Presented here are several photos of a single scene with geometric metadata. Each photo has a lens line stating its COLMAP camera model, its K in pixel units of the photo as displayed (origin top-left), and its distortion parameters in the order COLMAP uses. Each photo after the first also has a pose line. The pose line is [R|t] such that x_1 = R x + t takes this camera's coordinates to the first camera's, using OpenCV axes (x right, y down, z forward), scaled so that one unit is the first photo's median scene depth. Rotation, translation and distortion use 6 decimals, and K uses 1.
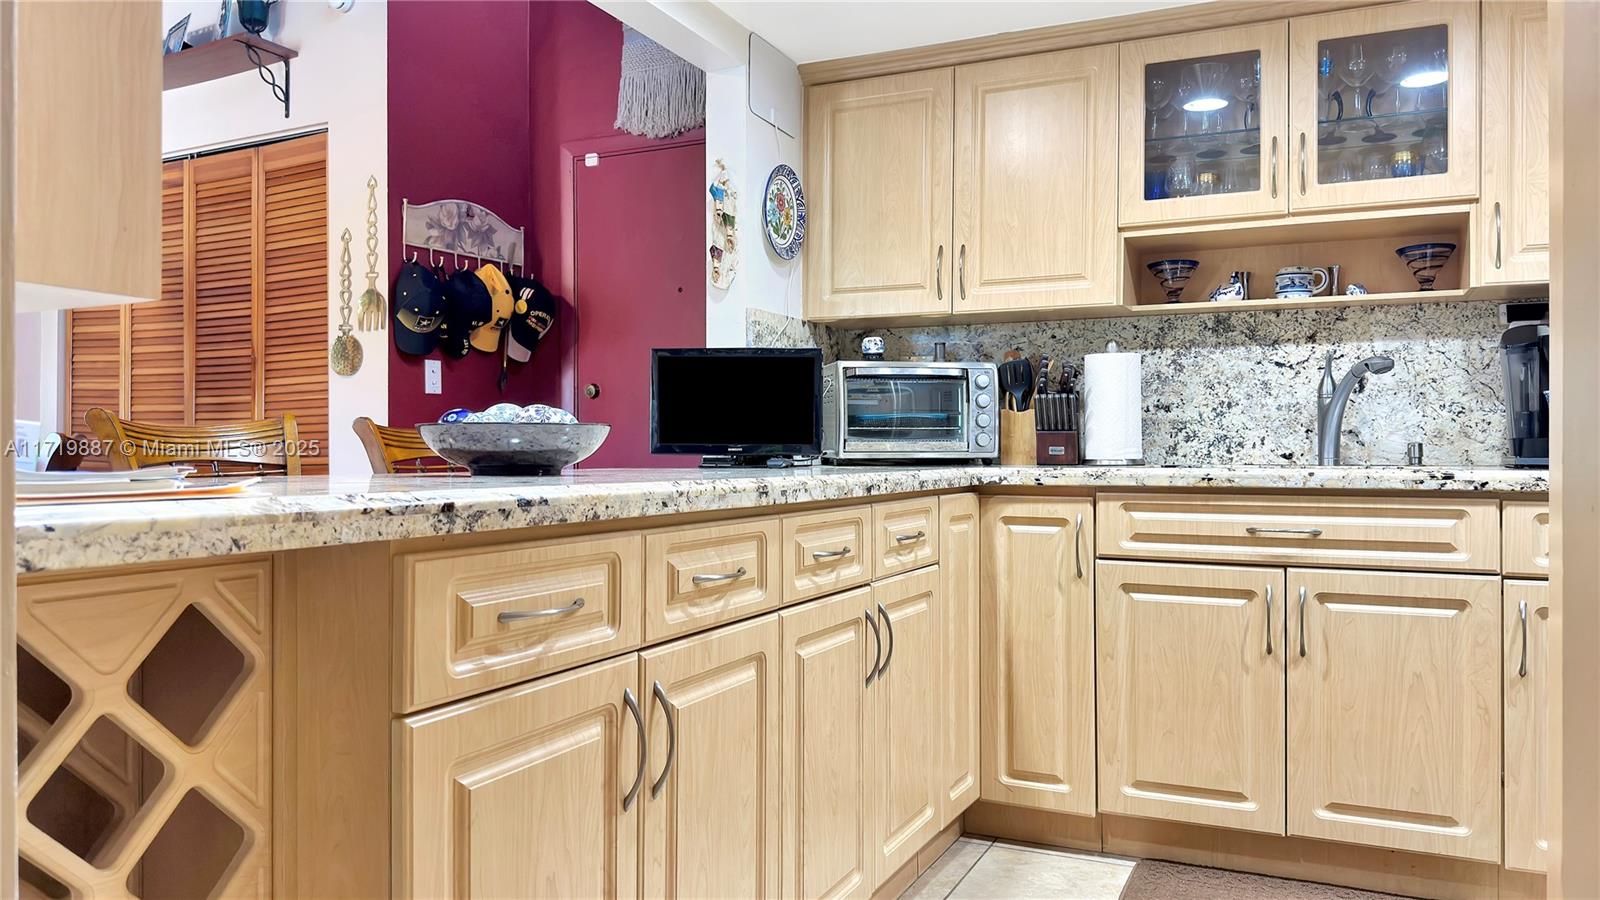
lens RADIAL K [[1148.0, 0, 815.1], [0, 1148.0, 446.1], [0, 0, 1]] dist [0.057724, -0.034527]
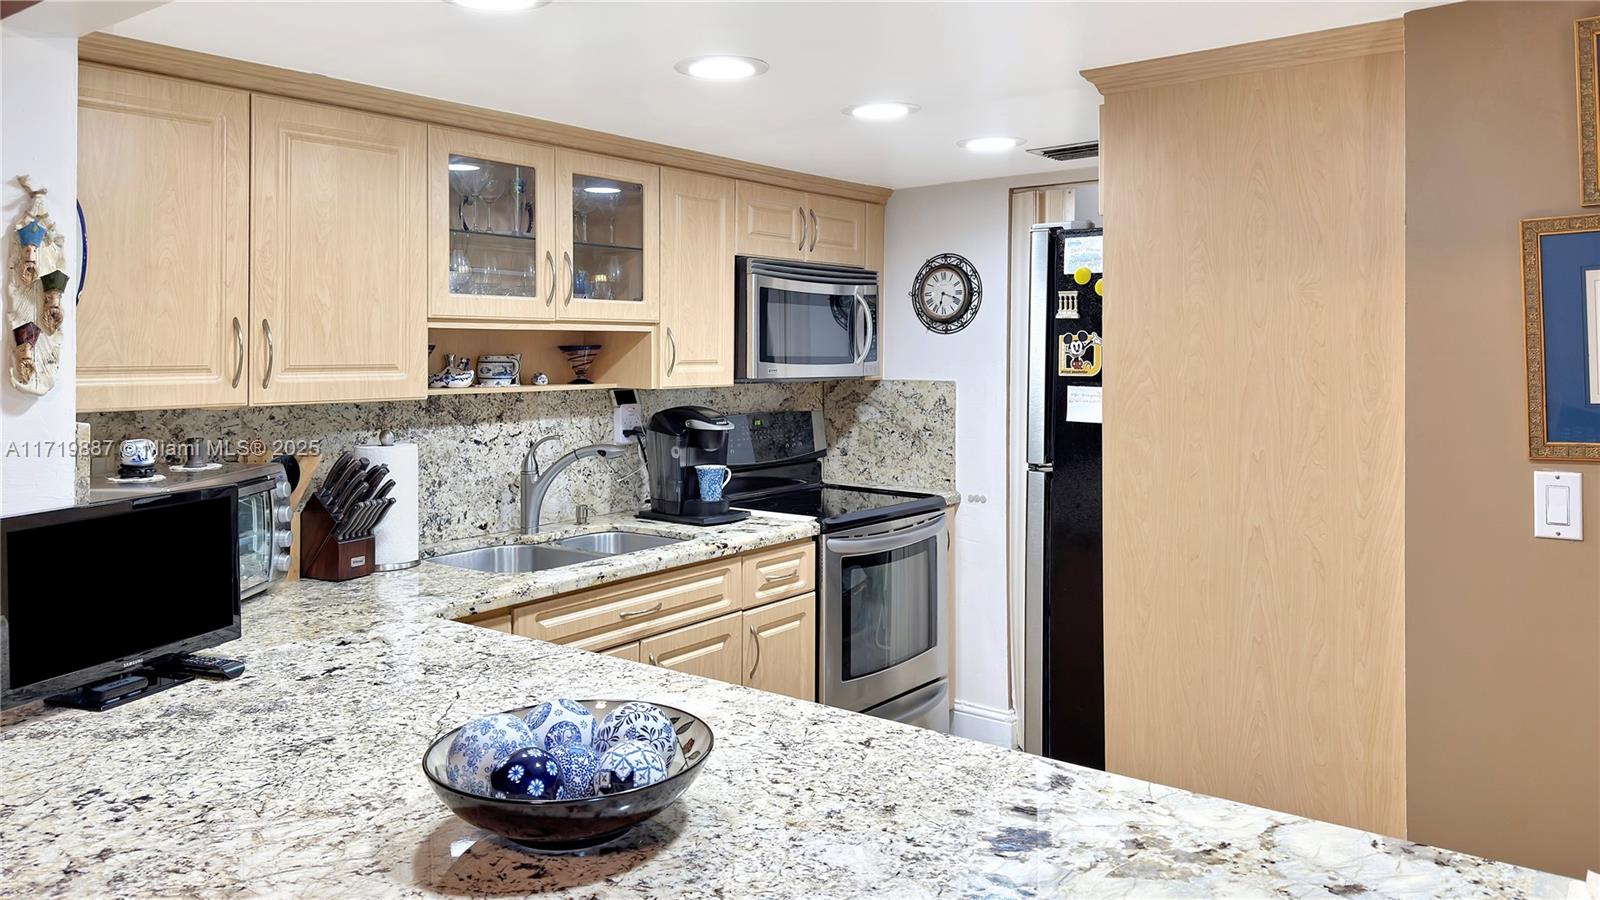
lens RADIAL K [[1148.0, 0, 764.7], [0, 1148.0, 355.3], [0, 0, 1]] dist [0.057724, -0.034527]
pose [[0.231474, -0.009726, 0.972792, -0.671305], [0.001523, 0.999952, 0.009635, -0.187551], [-0.972840, -0.000748, 0.231478, 0.573030]]
